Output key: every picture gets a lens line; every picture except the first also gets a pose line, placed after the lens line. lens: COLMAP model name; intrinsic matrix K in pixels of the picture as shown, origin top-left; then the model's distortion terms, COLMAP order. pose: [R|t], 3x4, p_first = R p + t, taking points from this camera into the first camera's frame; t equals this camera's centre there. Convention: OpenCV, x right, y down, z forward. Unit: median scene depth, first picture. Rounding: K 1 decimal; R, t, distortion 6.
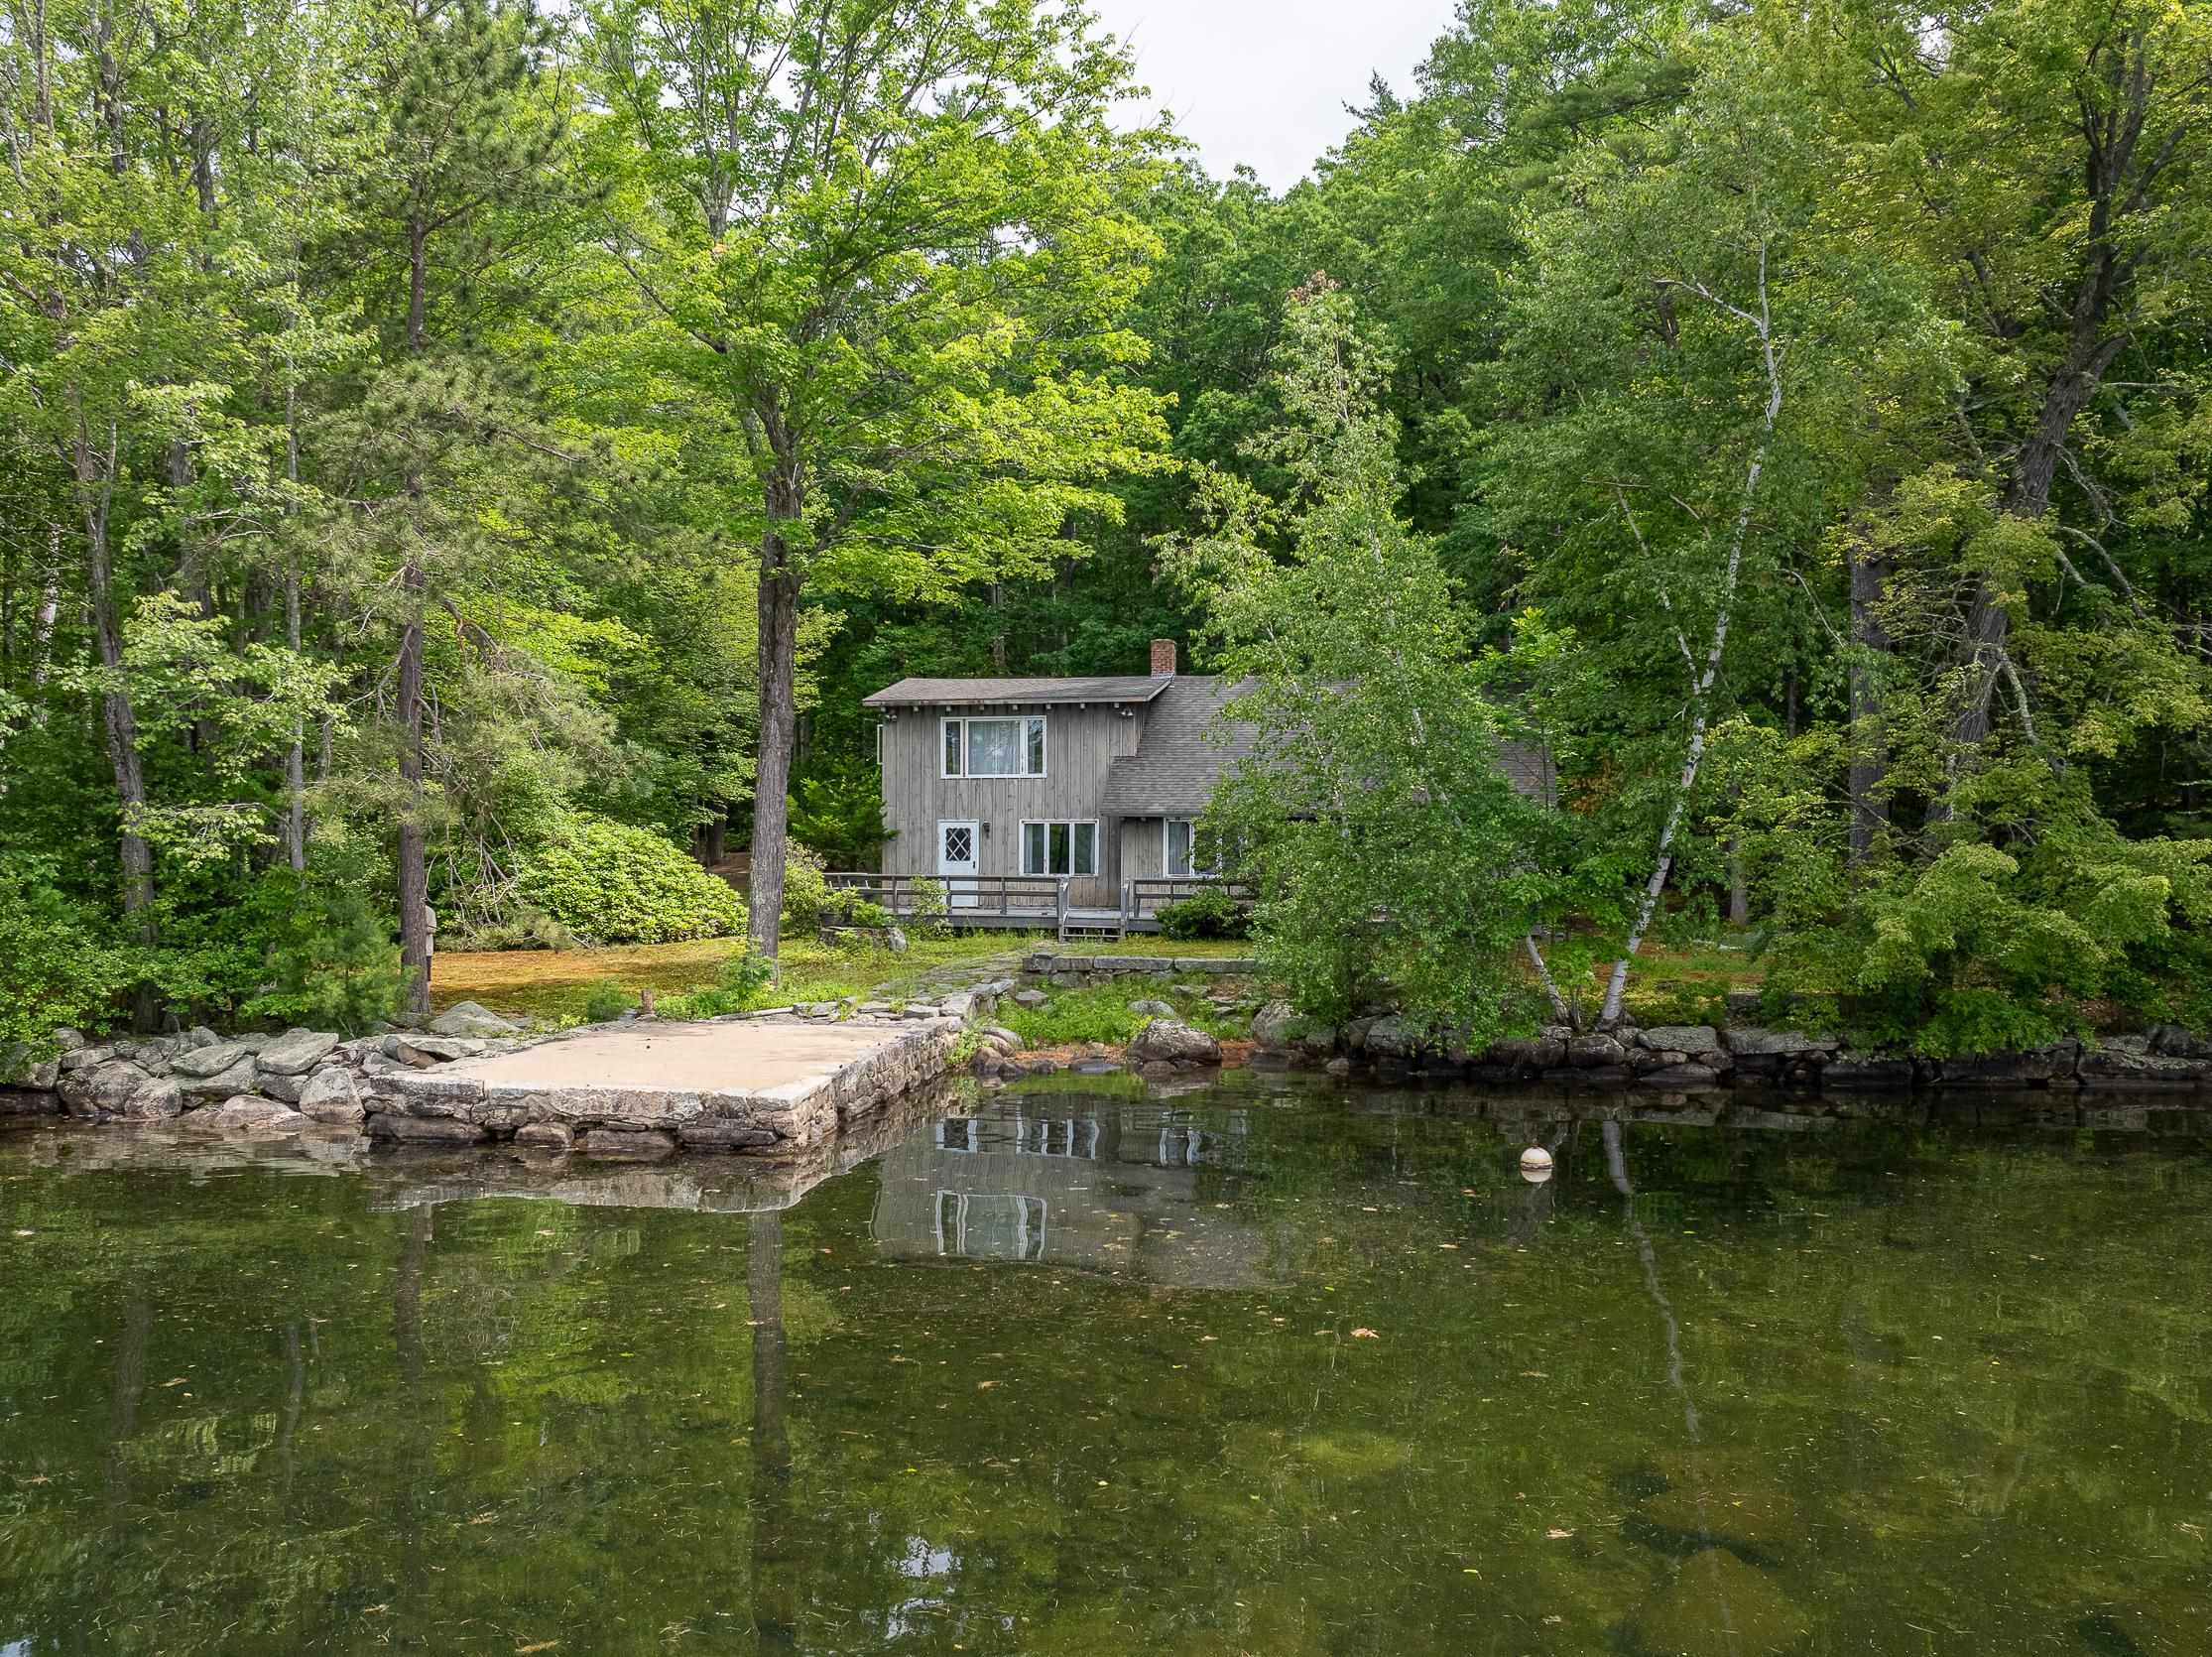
lens RADIAL K [[1811.3, 0, 1106.0], [0, 1811.3, 828.5], [0, 0, 1]] dist [-0.008483, -0.074700]
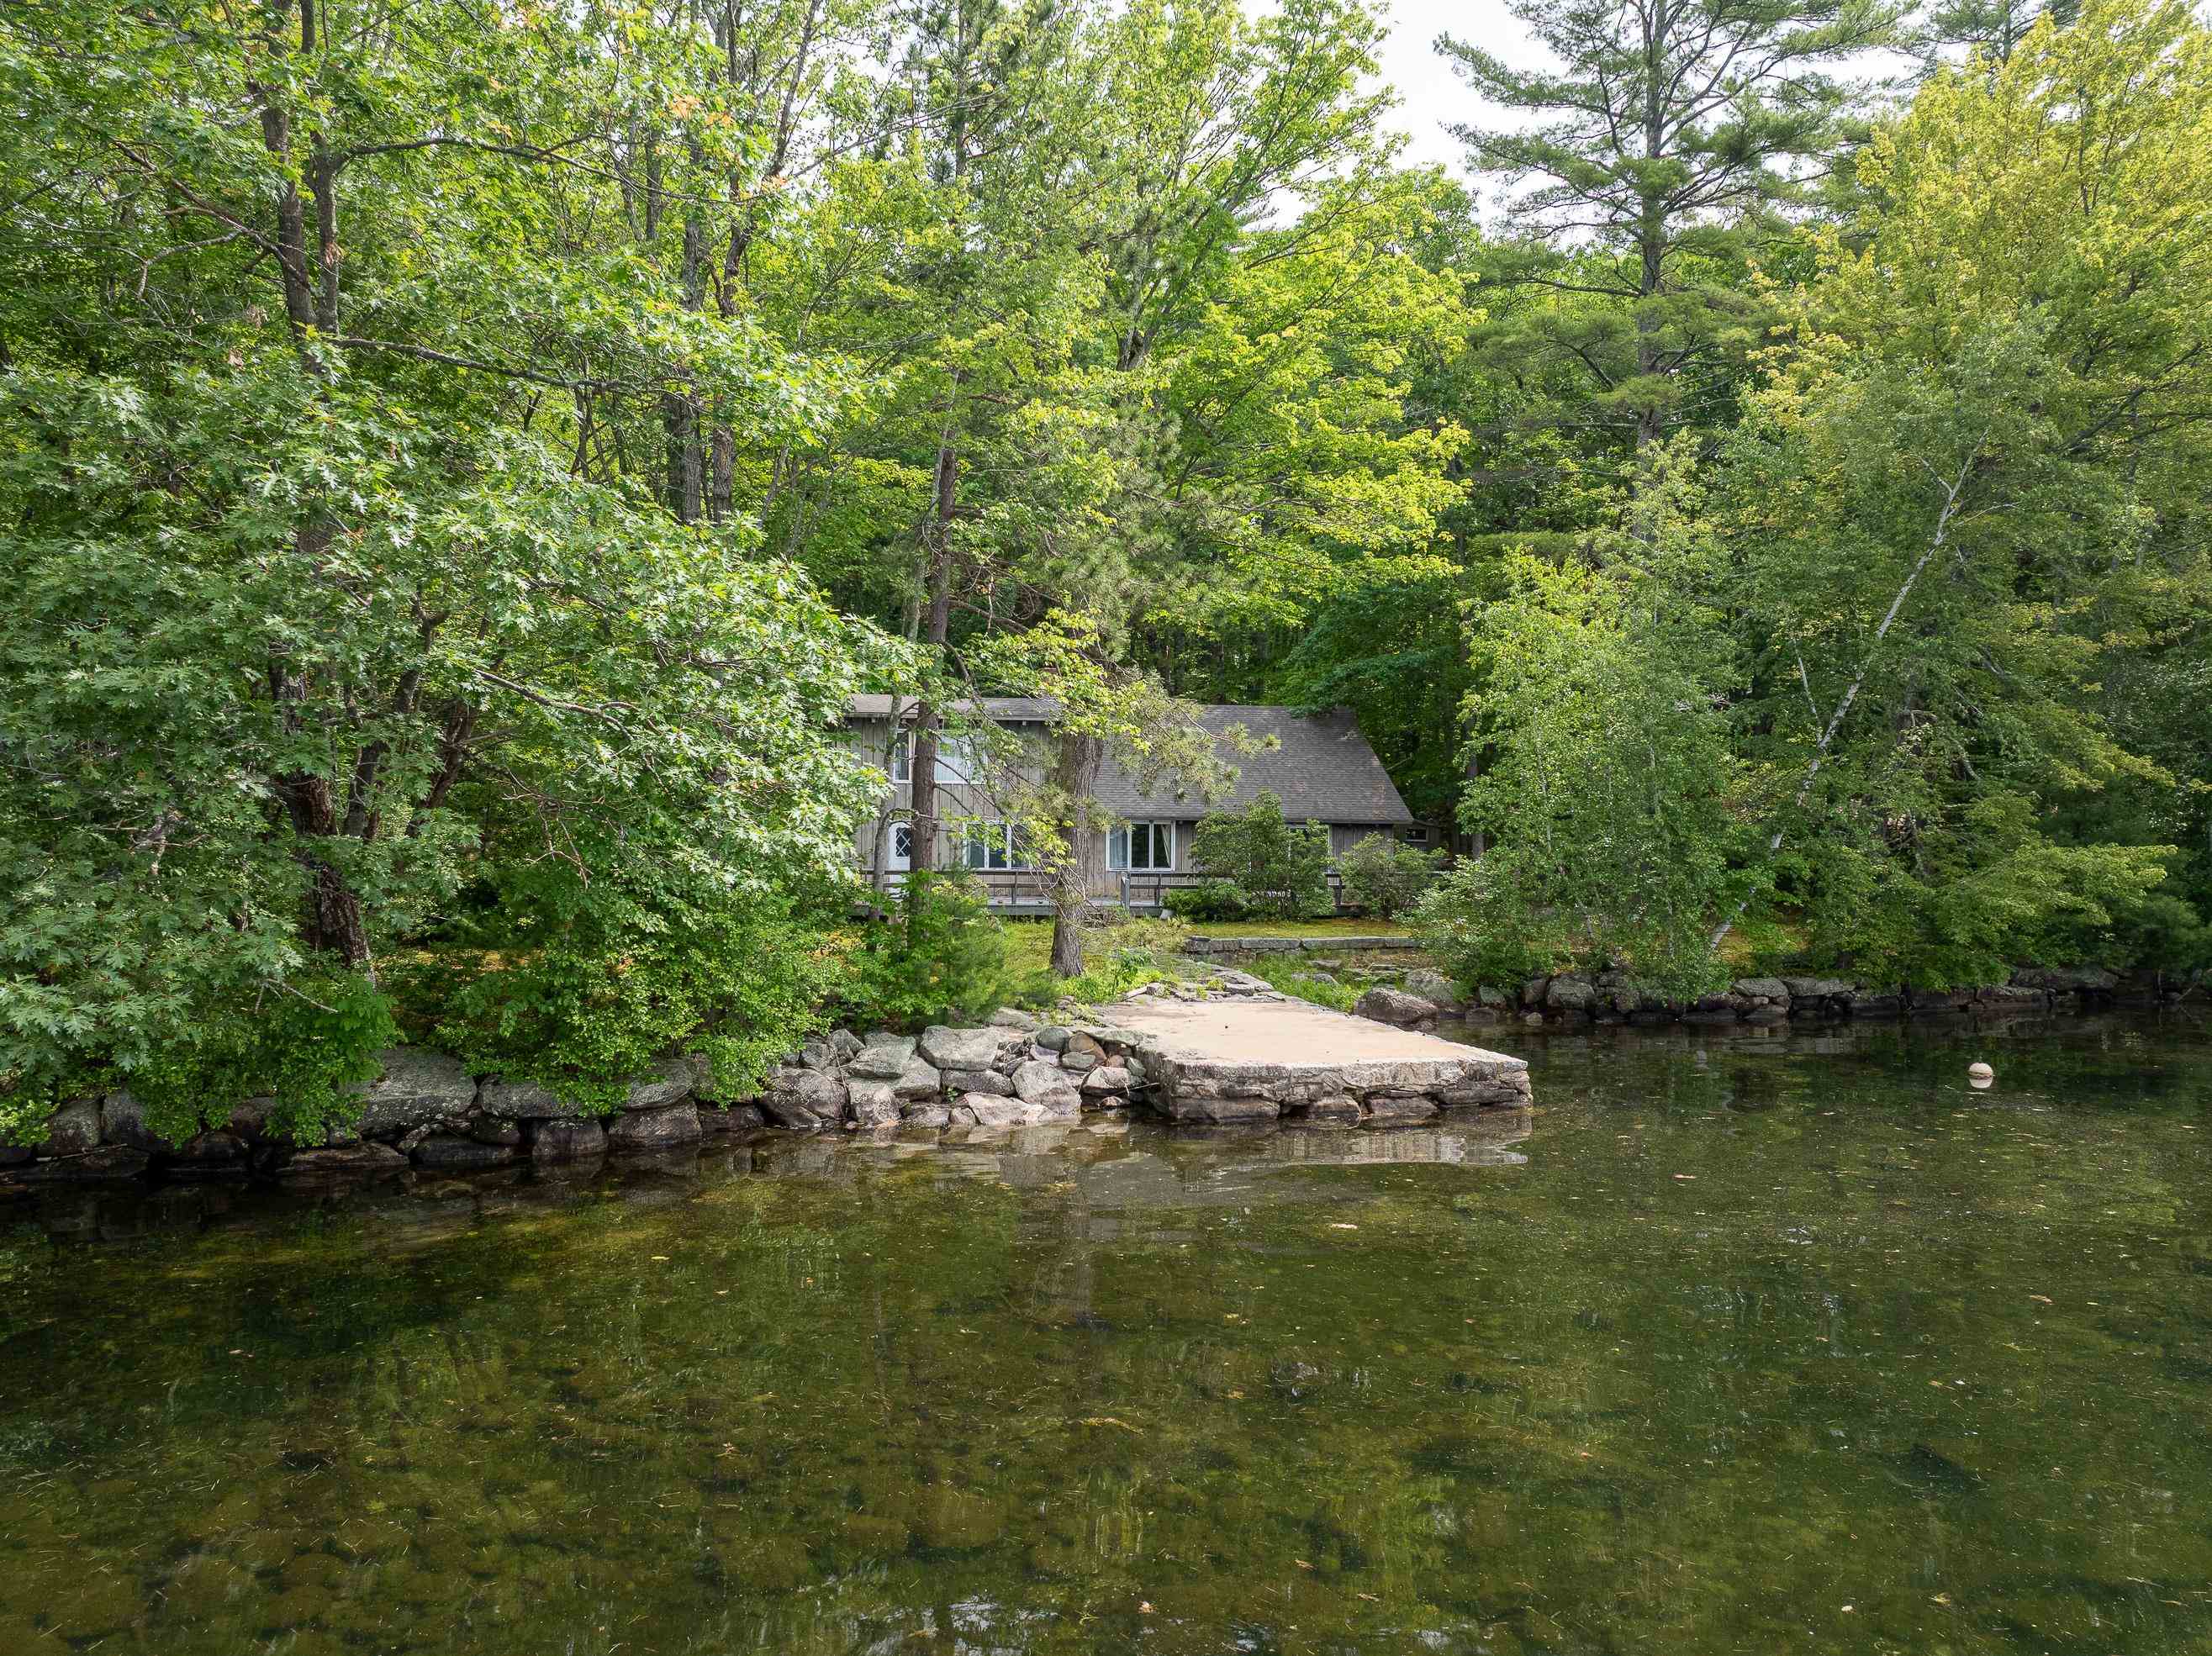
lens RADIAL K [[1543.9, 0, 1106.0], [0, 1543.9, 828.0], [0, 0, 1]] dist [-0.022217, -0.042213]
pose [[0.911176, 0.005941, 0.411974, -0.593107], [-0.007255, 0.999972, 0.001625, -0.003748], [-0.411953, -0.004470, 0.911194, 0.127439]]
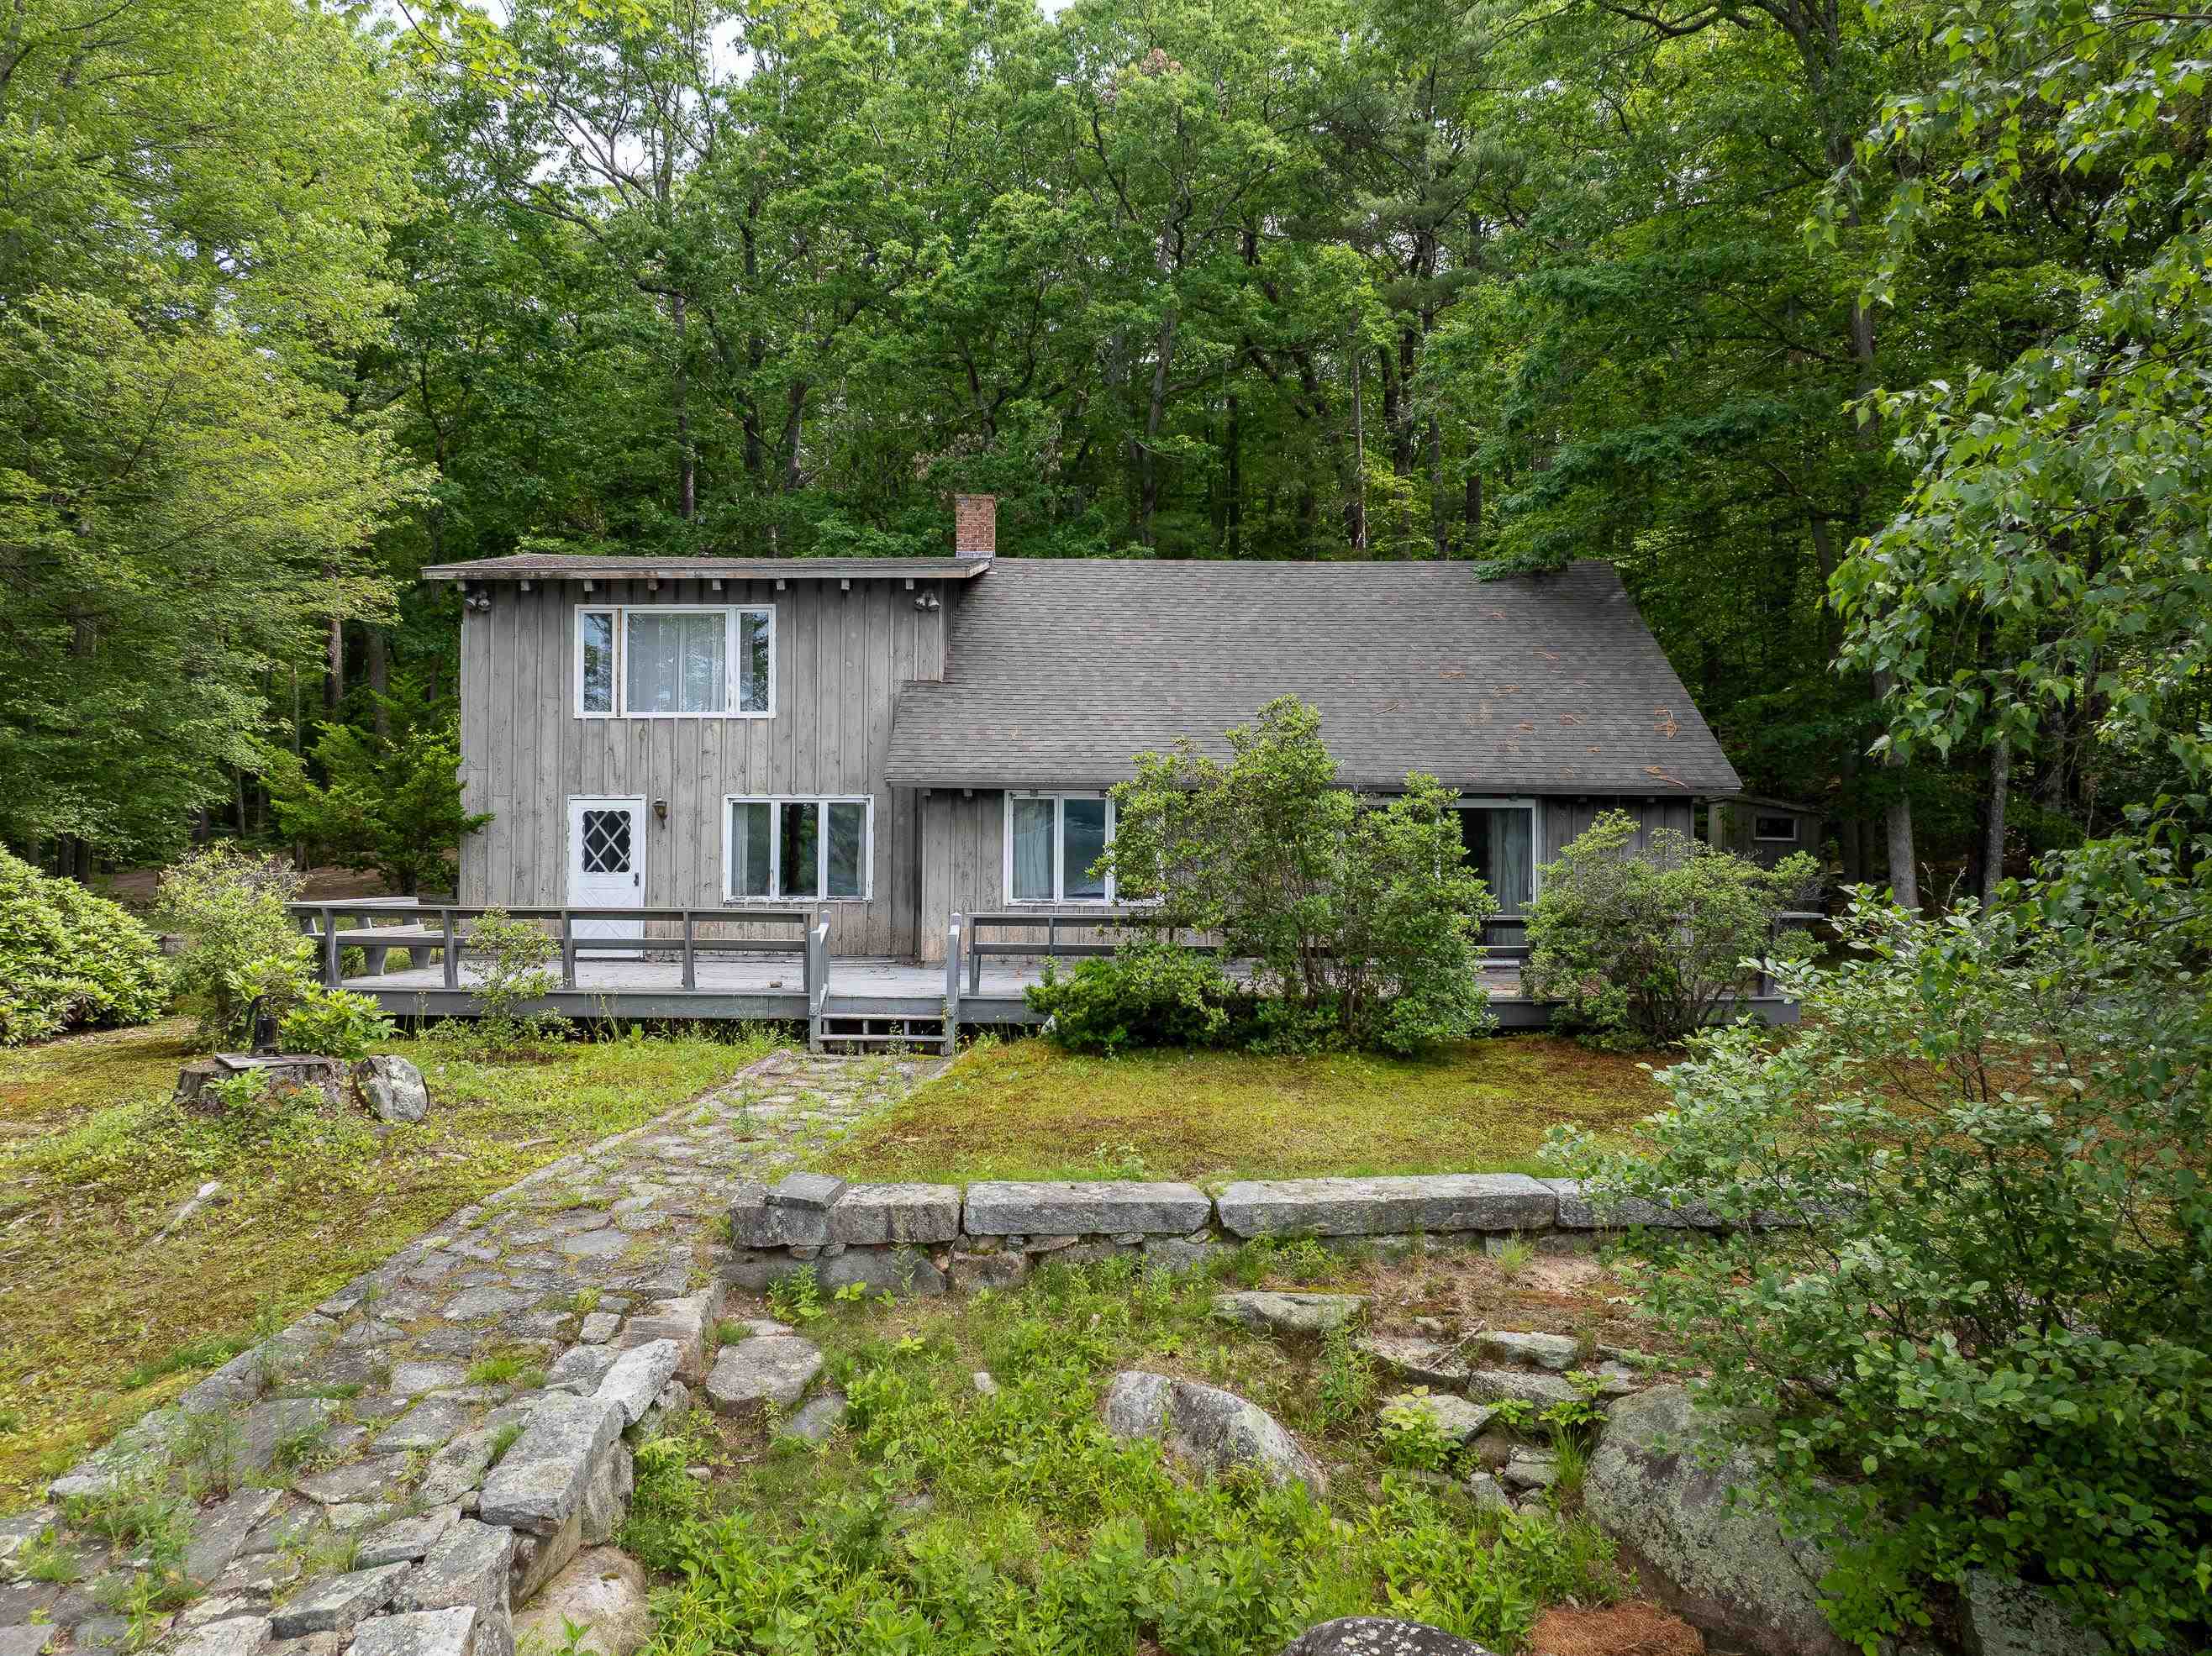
lens RADIAL K [[1549.7, 0, 1106.0], [0, 1549.7, 828.0], [0, 0, 1]] dist [-0.040290, 0.004550]
pose [[0.981311, 0.003270, 0.192400, -0.040067], [-0.003132, 0.999995, -0.001020, 0.007947], [-0.192402, 0.000399, 0.981316, 0.855167]]
